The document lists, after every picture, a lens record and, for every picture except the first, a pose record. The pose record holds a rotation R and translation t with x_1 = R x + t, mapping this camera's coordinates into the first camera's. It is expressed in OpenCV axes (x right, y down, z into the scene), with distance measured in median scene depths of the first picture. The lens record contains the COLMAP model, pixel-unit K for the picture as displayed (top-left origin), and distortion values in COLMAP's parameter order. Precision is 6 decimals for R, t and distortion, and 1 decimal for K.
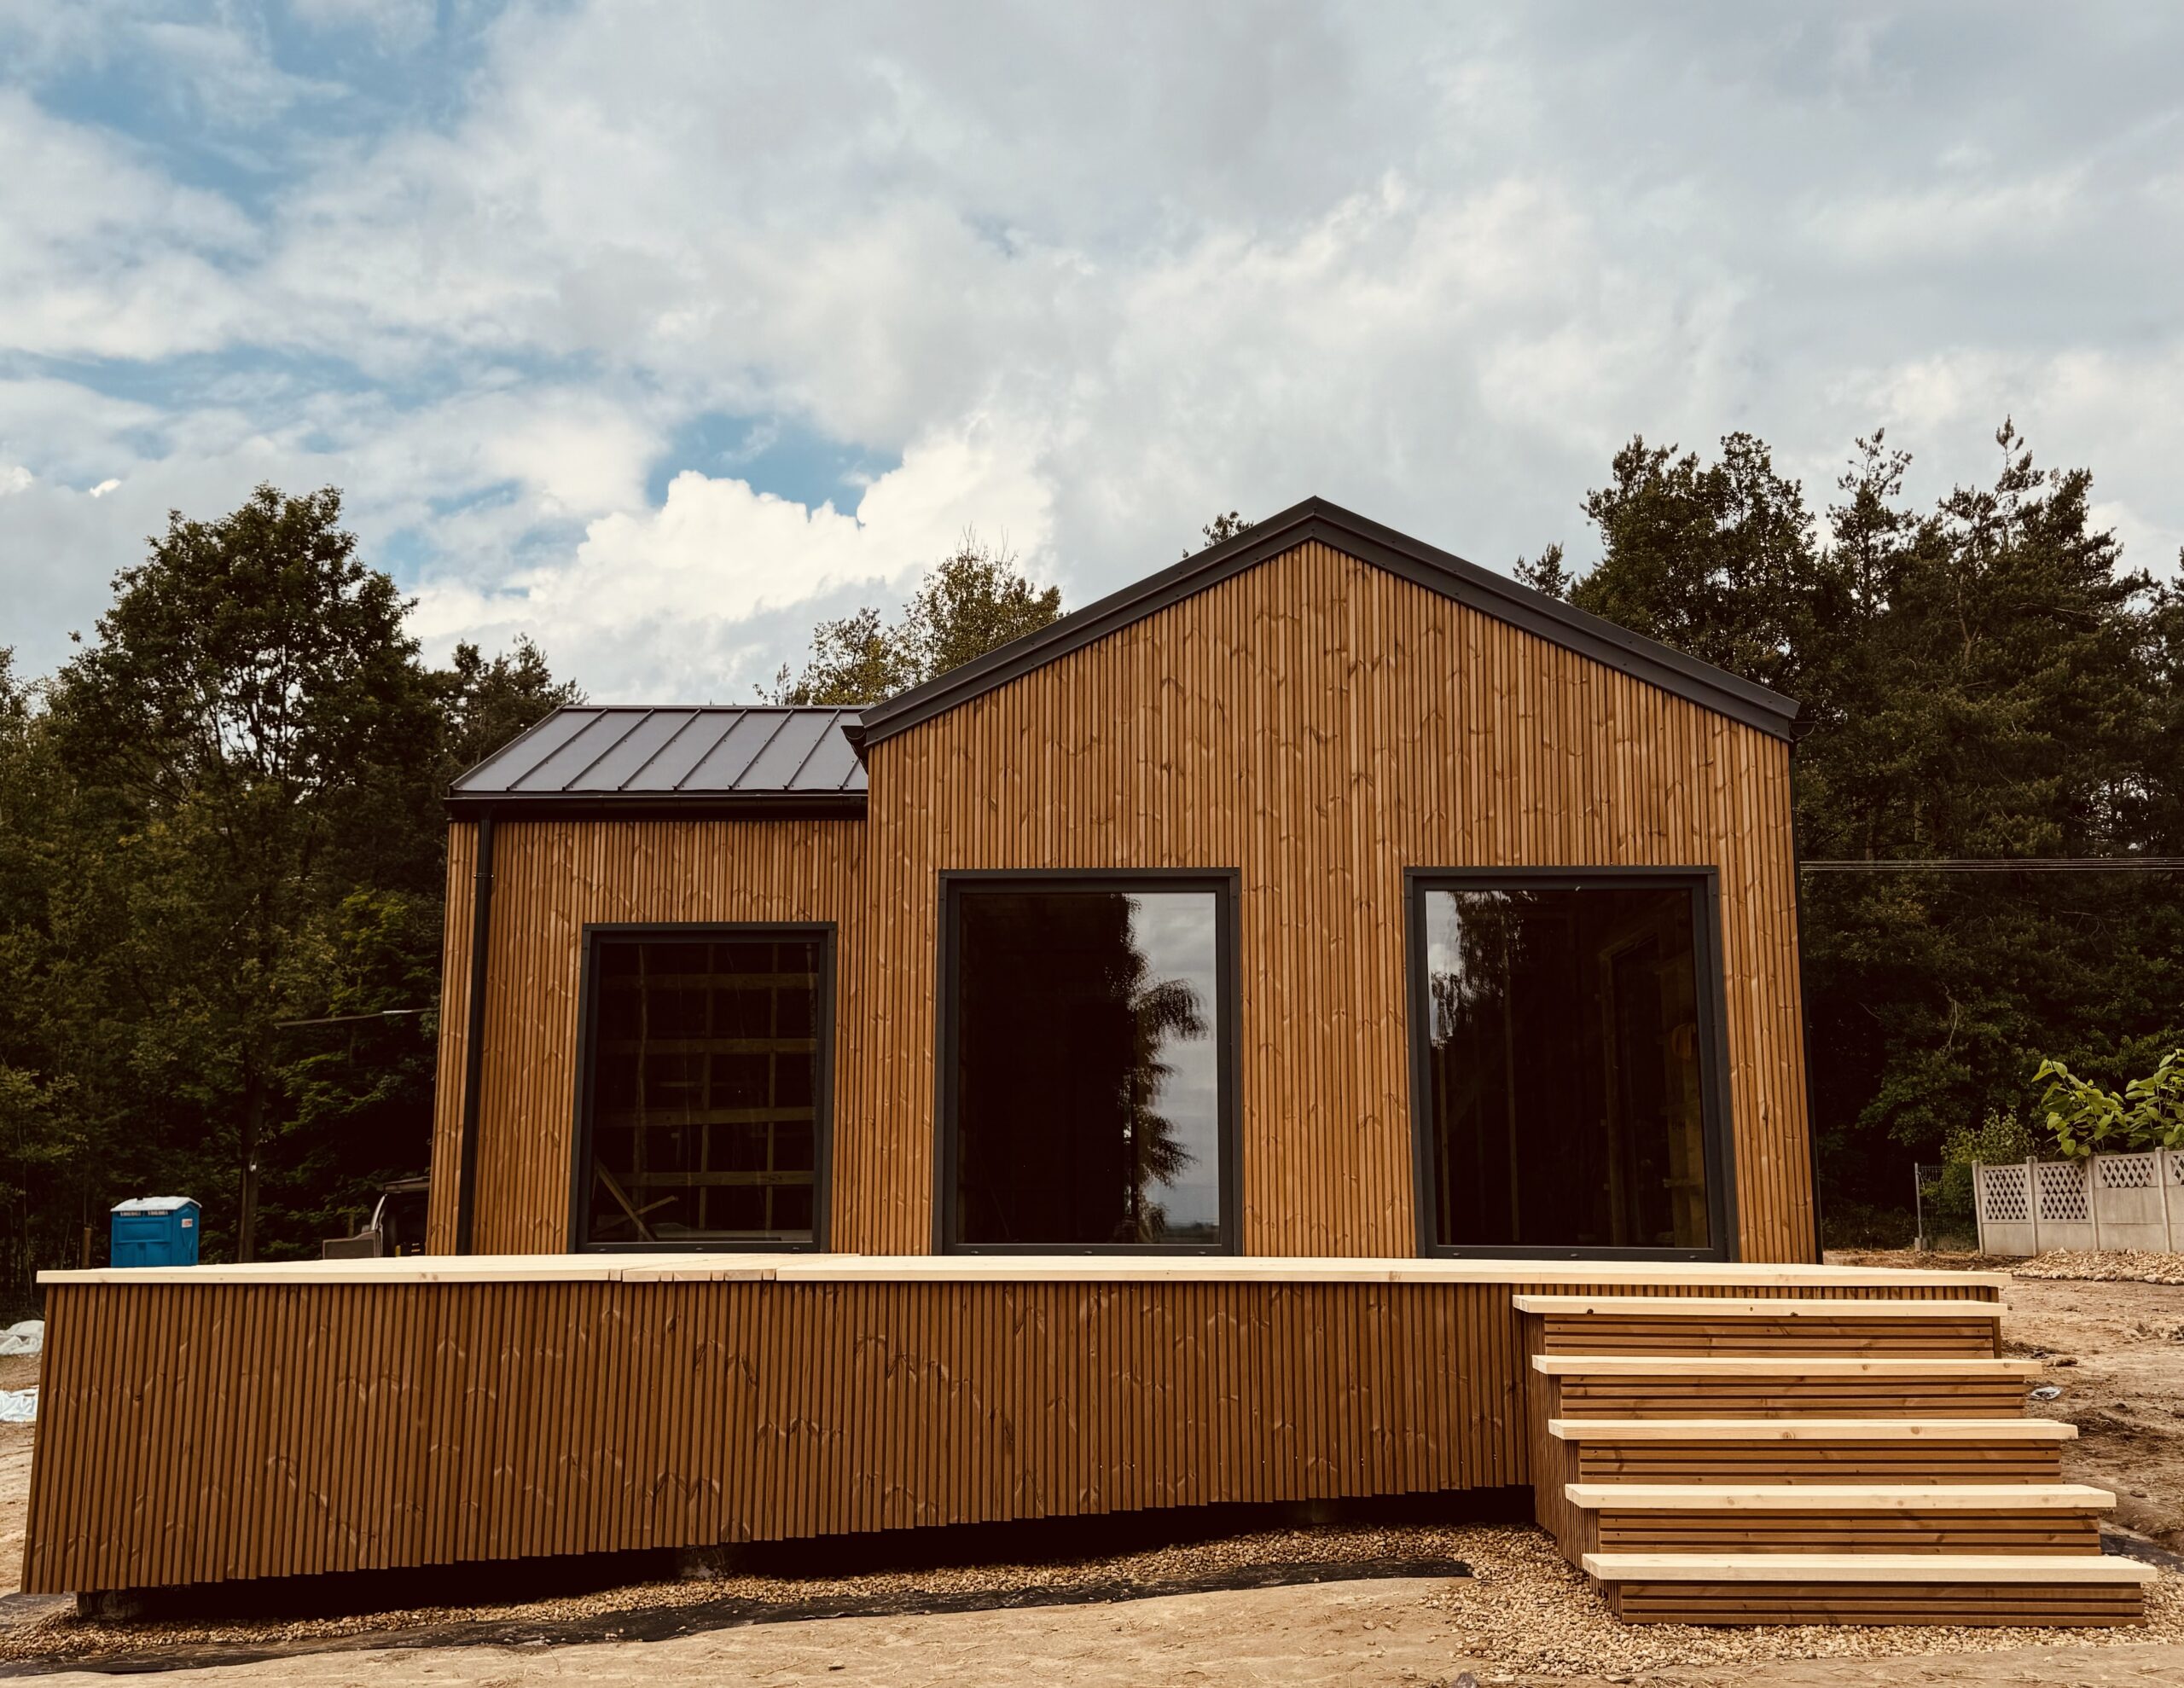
lens RADIAL K [[1992.4, 0, 1105.9], [0, 1992.4, 860.6], [0, 0, 1]] dist [0.117315, -0.105335]
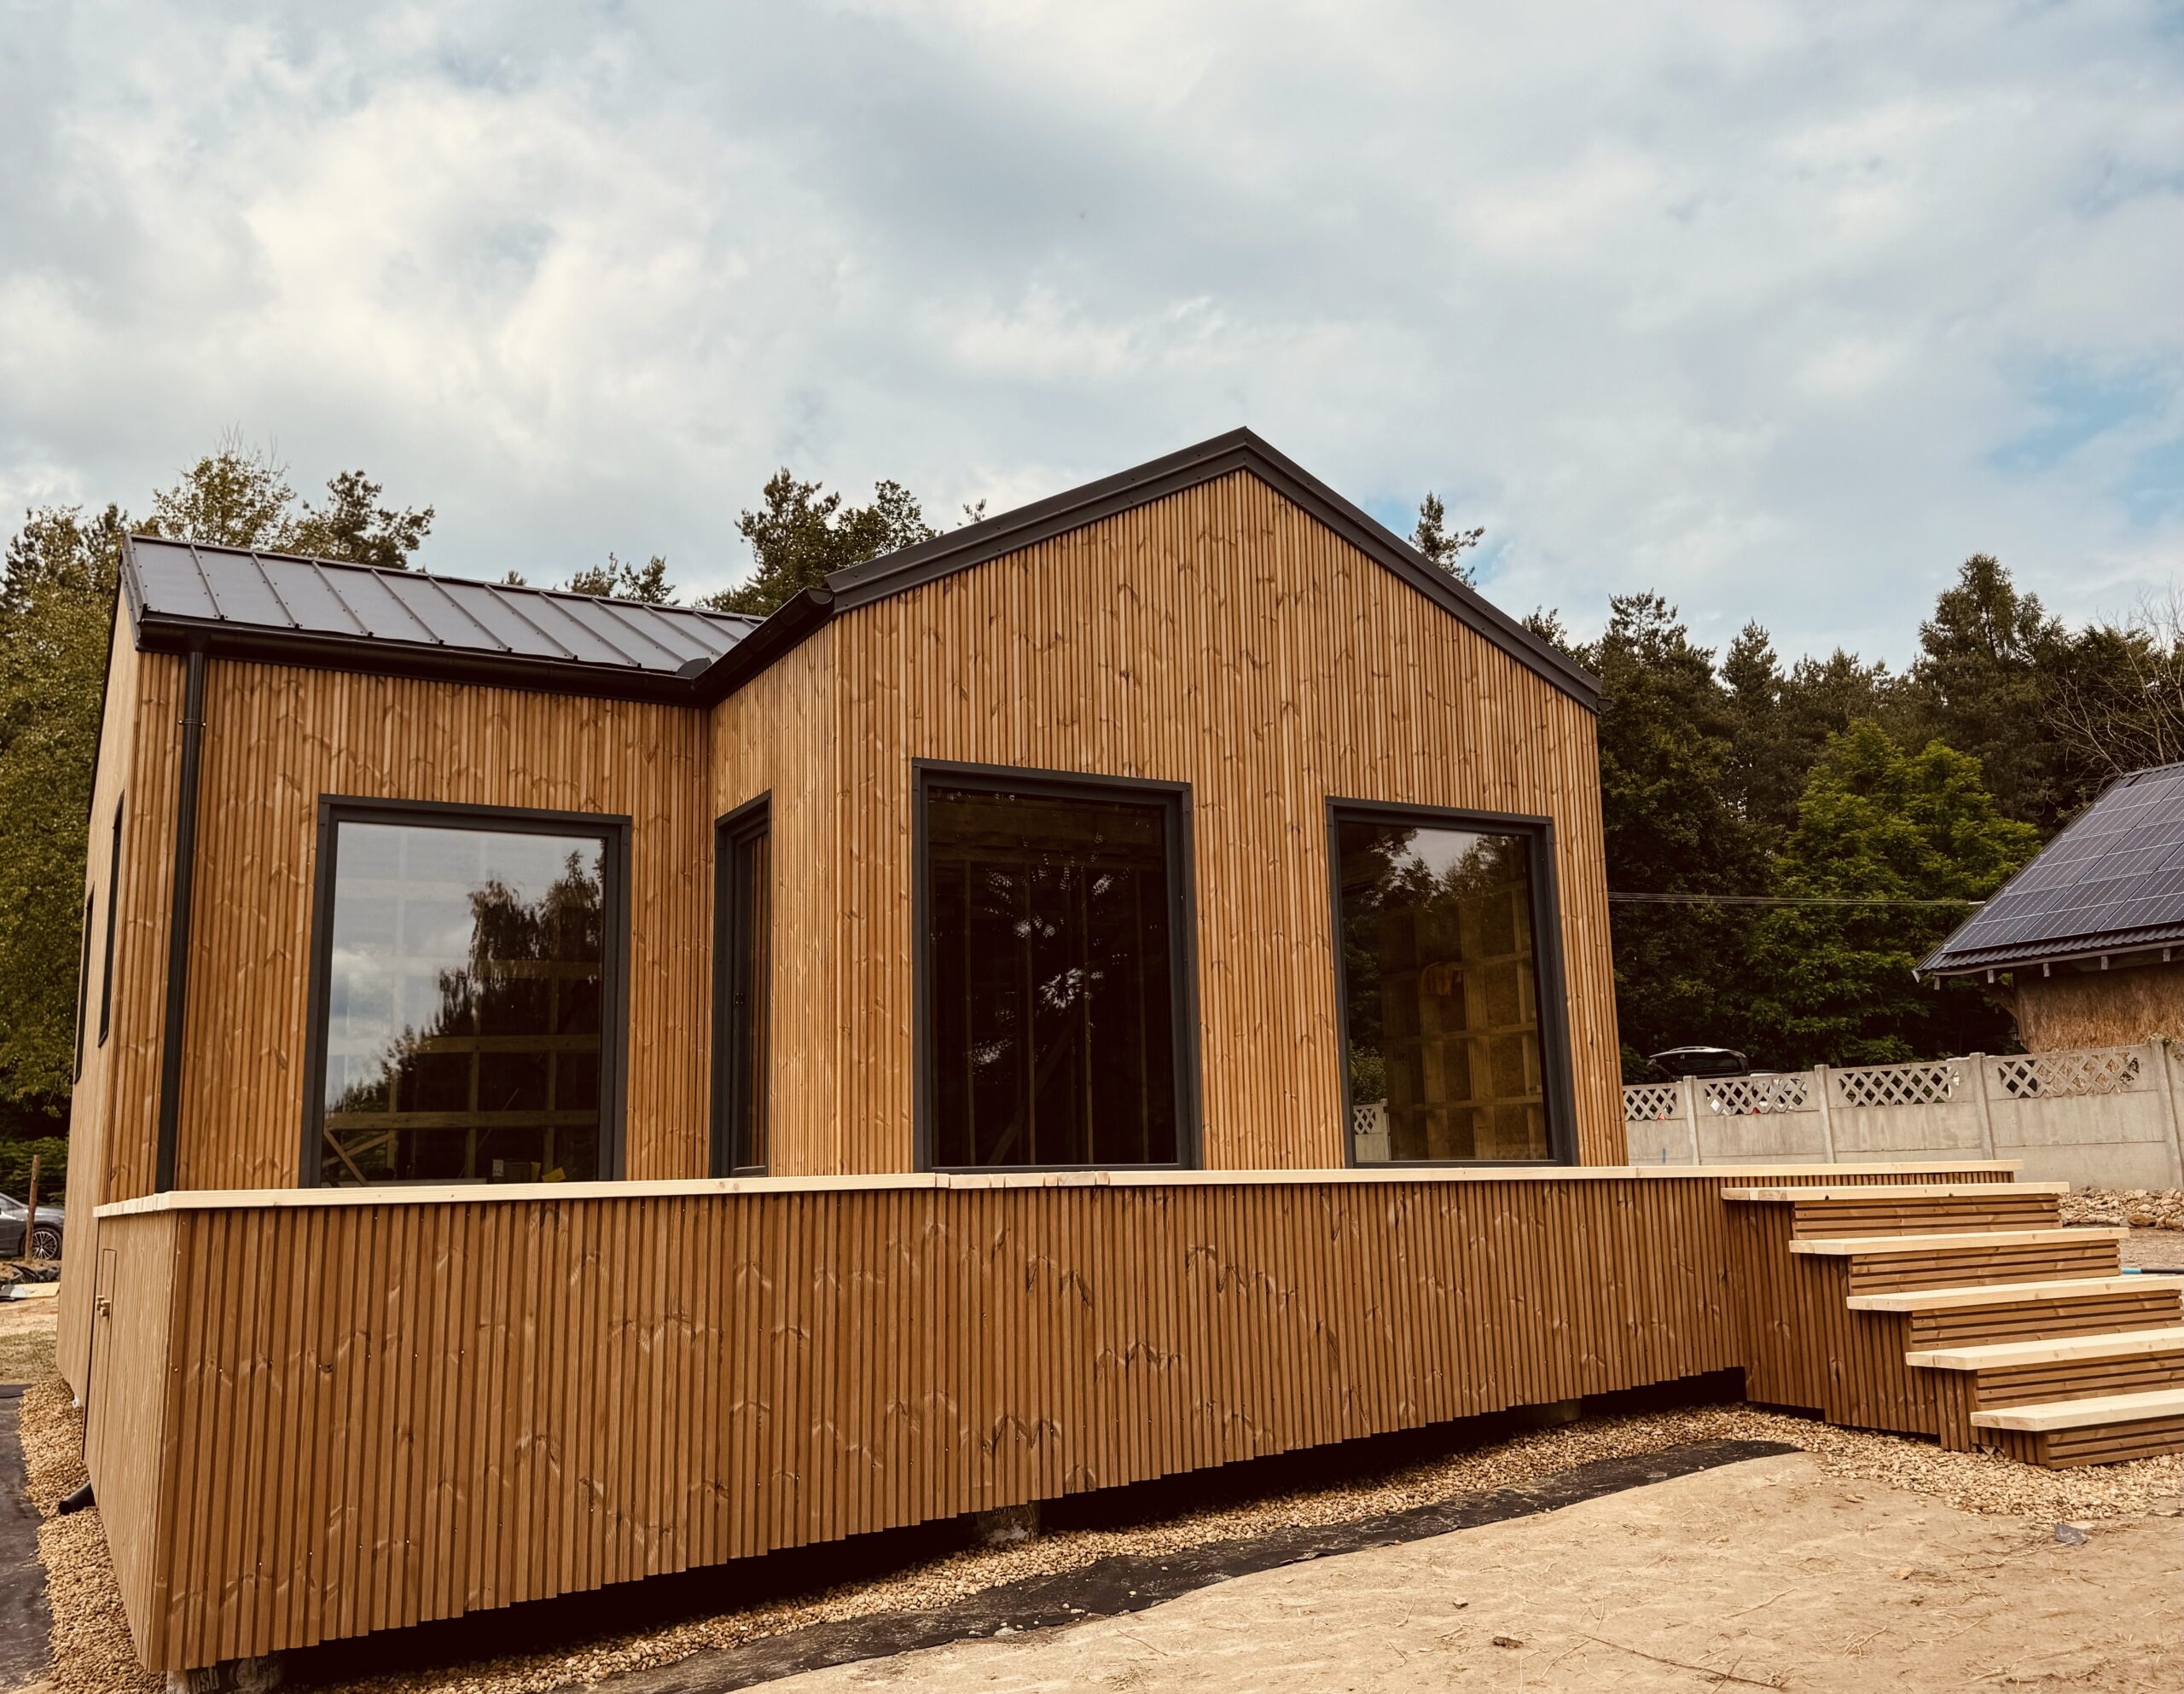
lens RADIAL K [[1854.2, 0, 1065.3], [0, 1854.2, 822.7], [0, 0, 1]] dist [0.108784, -0.101215]
pose [[0.867537, 0.075255, 0.491646, -0.449947], [-0.063121, 0.997153, -0.041251, 0.066624], [-0.493351, 0.004753, 0.869817, 0.236394]]
